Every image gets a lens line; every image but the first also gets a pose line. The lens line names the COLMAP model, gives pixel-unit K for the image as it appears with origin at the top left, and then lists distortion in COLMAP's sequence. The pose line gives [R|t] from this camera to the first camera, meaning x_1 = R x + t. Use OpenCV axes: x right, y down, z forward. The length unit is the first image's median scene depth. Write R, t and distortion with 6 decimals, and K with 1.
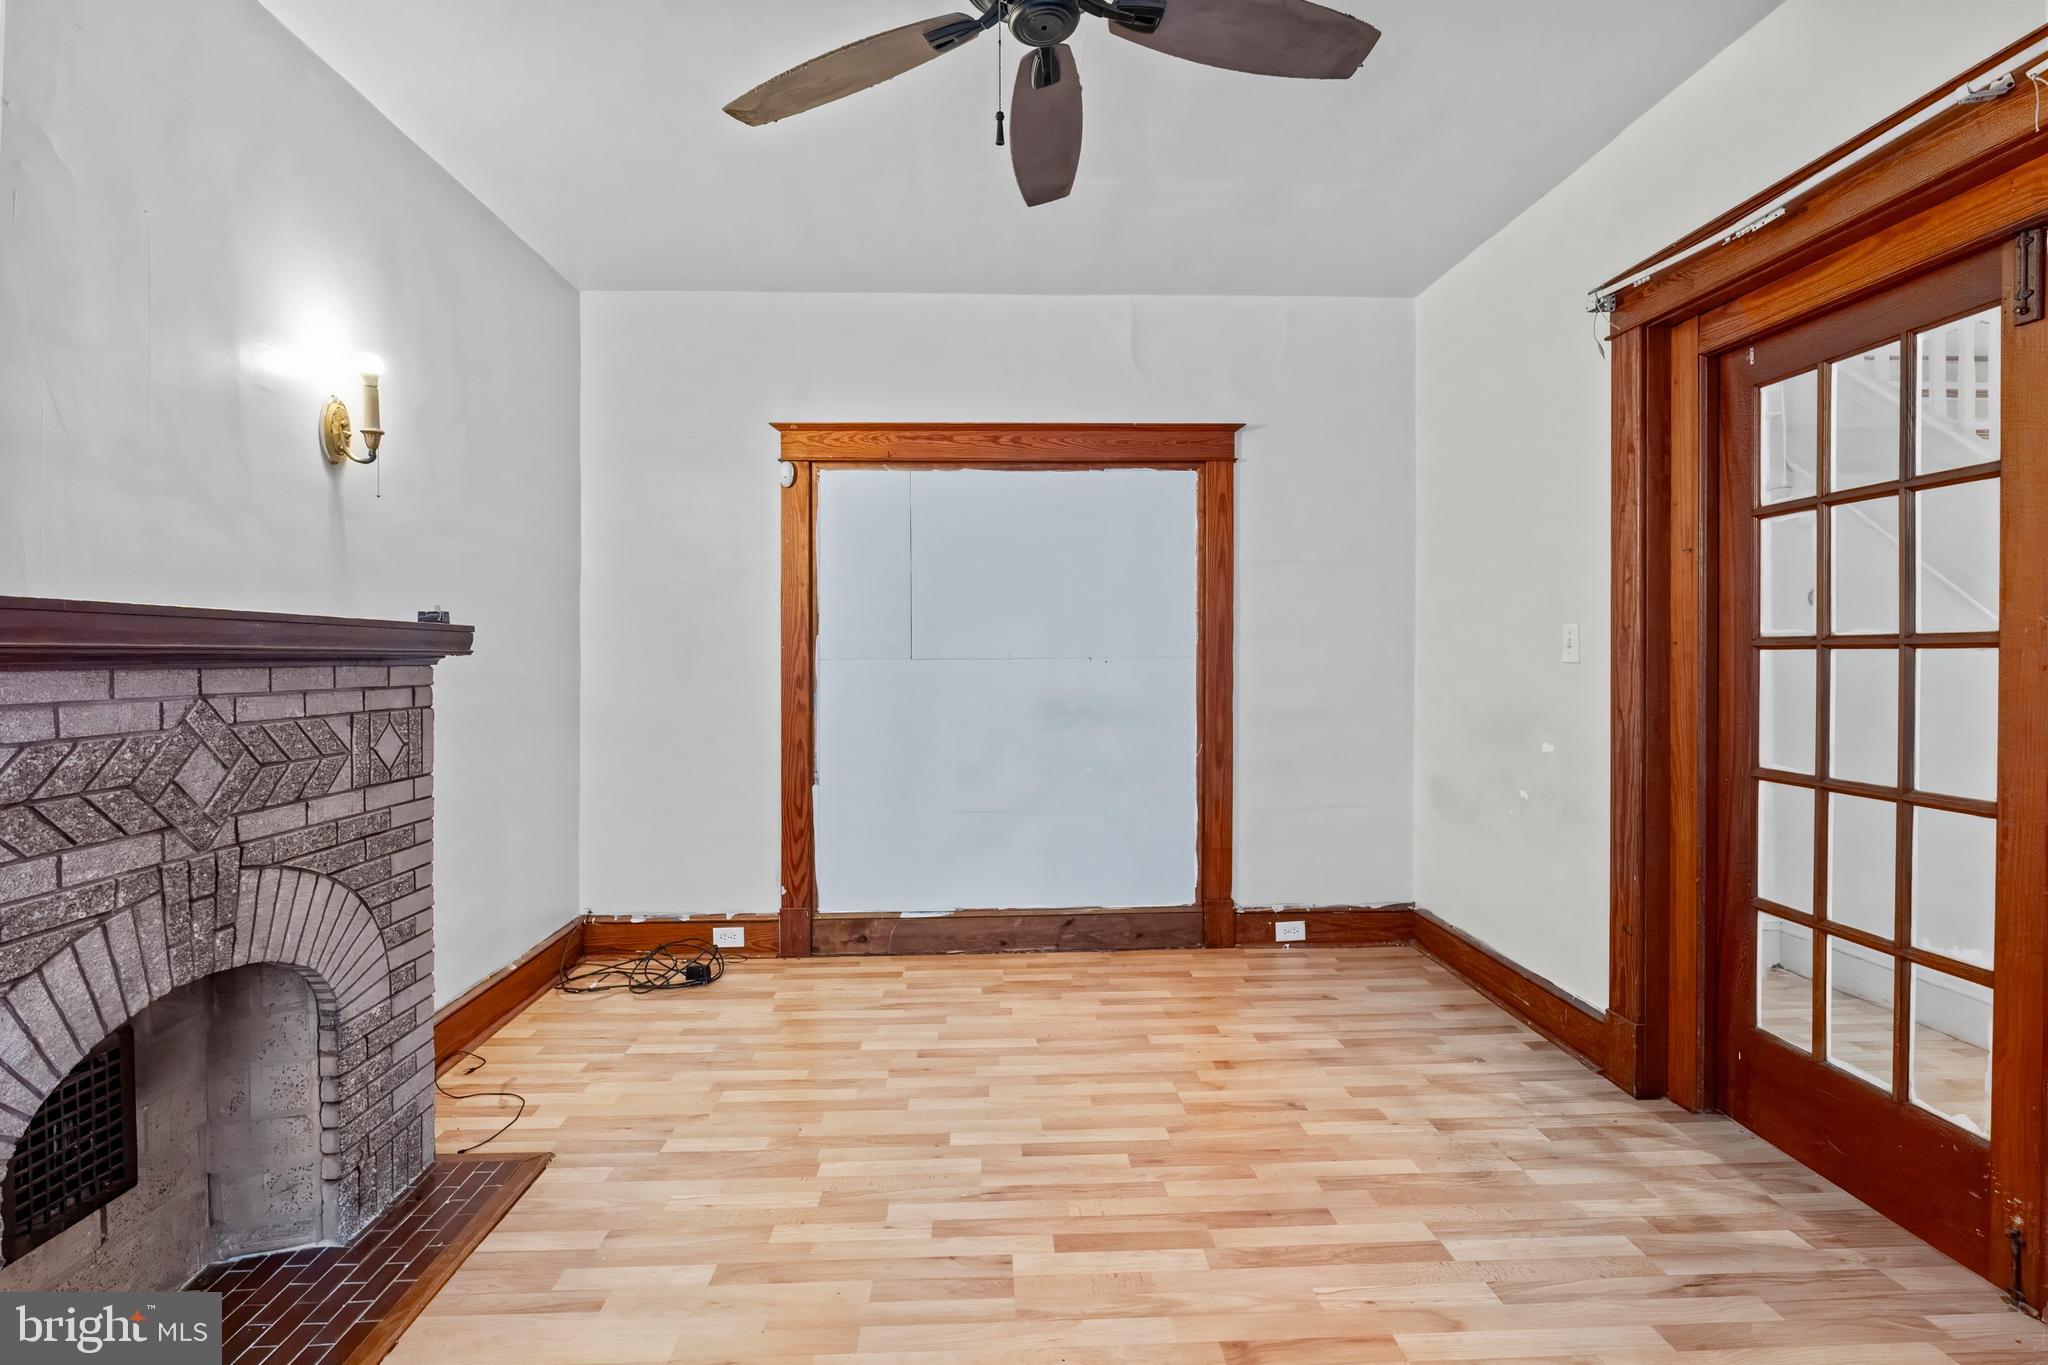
lens RADIAL K [[956.9, 0, 1014.8], [0, 956.9, 665.0], [0, 0, 1]] dist [-0.005047, 0.002252]
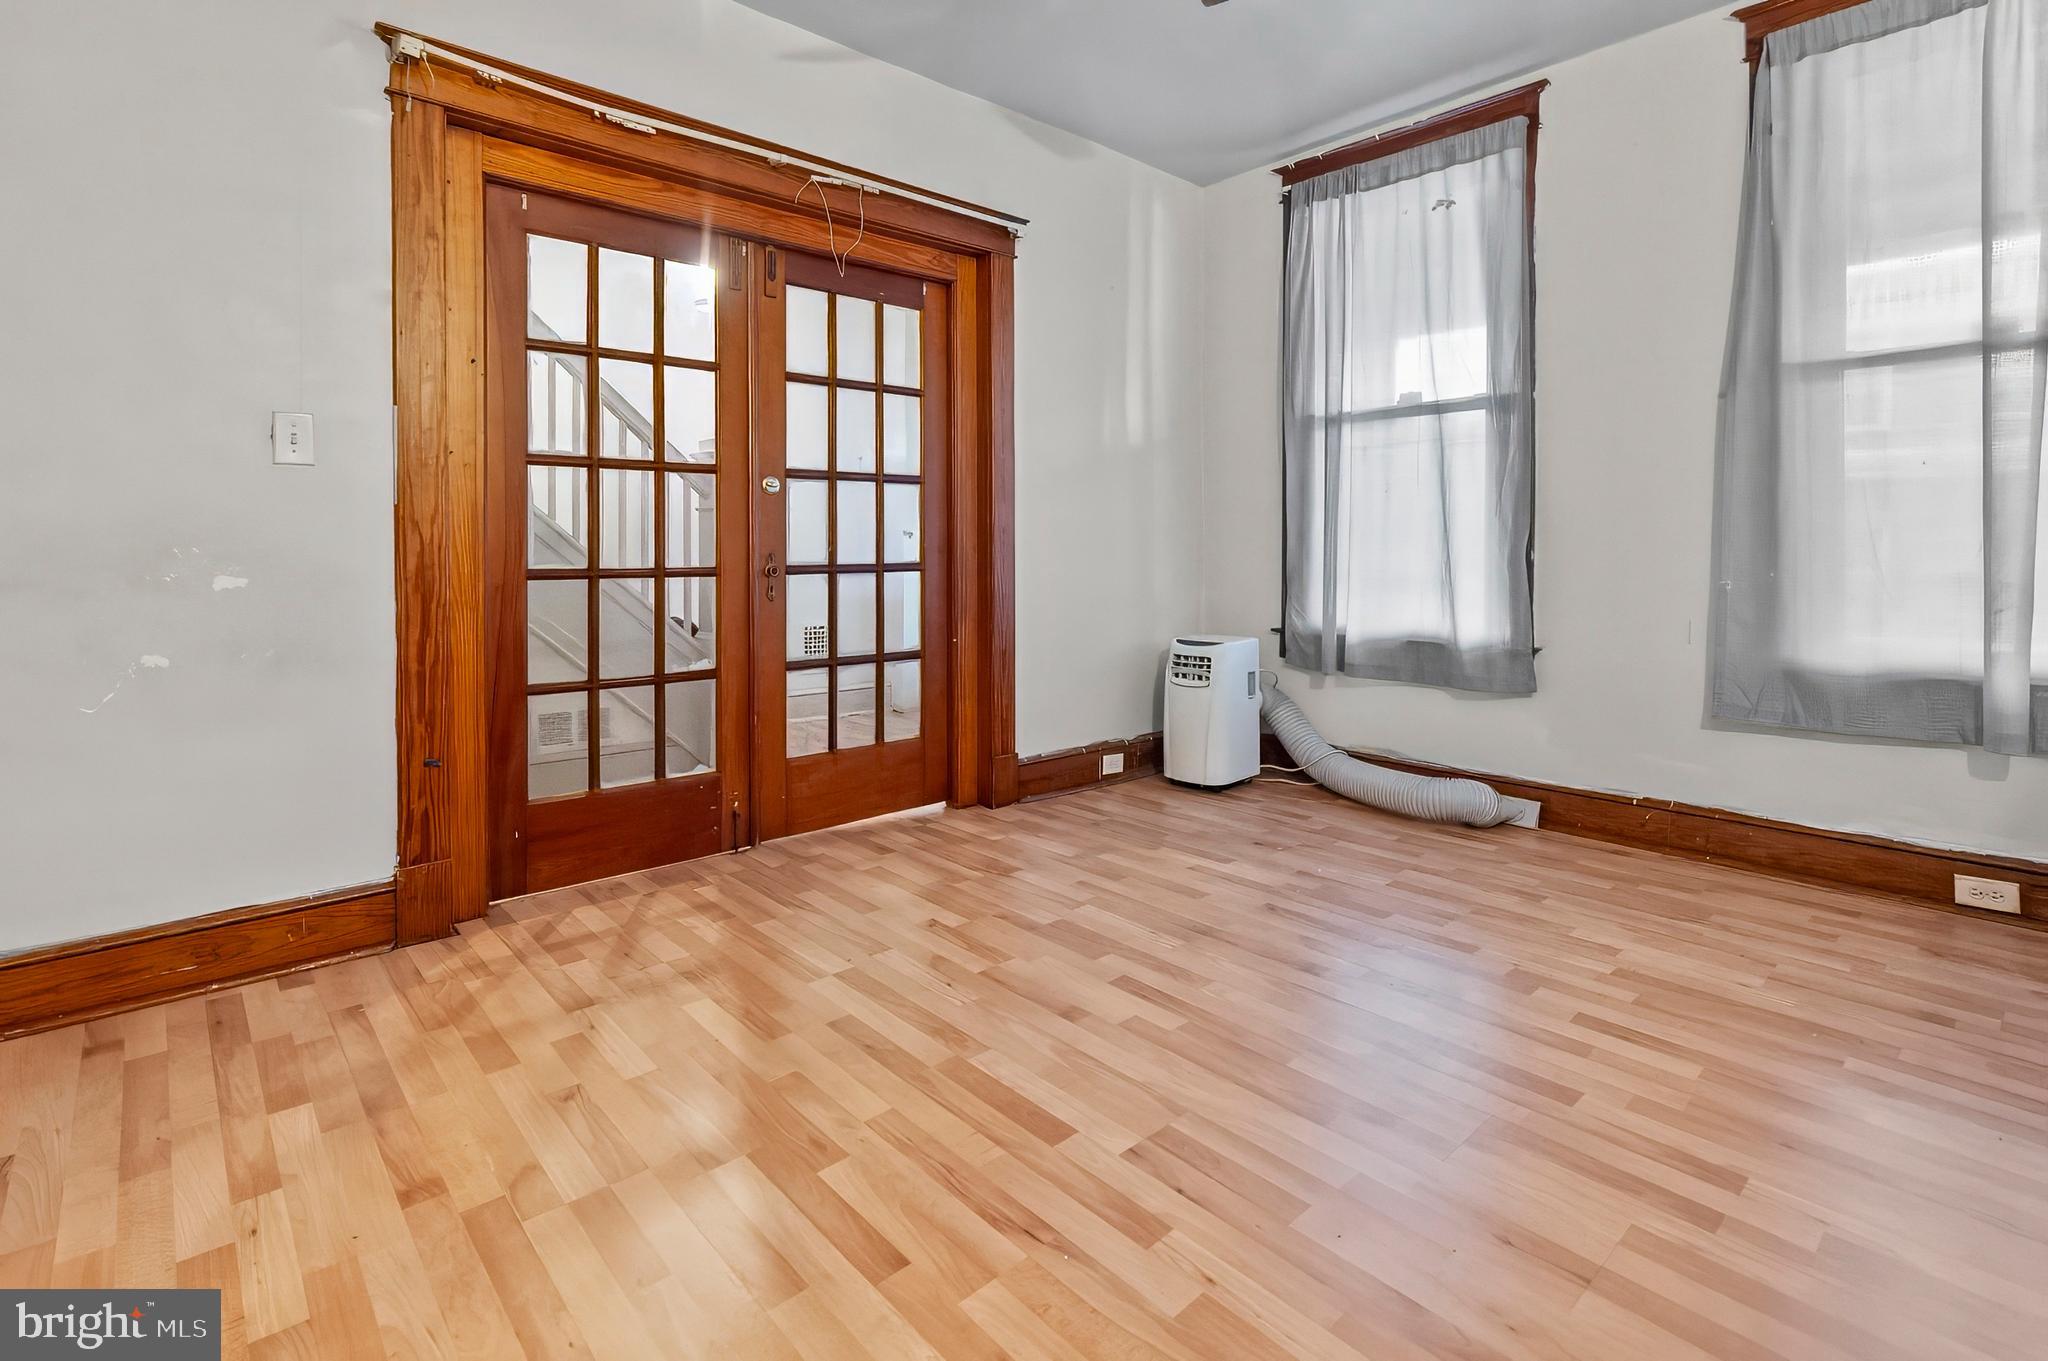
lens RADIAL K [[956.9, 0, 1019.0], [0, 956.9, 563.0], [0, 0, 1]] dist [-0.005047, 0.002252]
pose [[-0.640865, -0.003993, 0.767643, -0.474177], [0.016764, 0.999675, 0.019195, 0.090531], [-0.767470, 0.025171, -0.640590, 1.323004]]
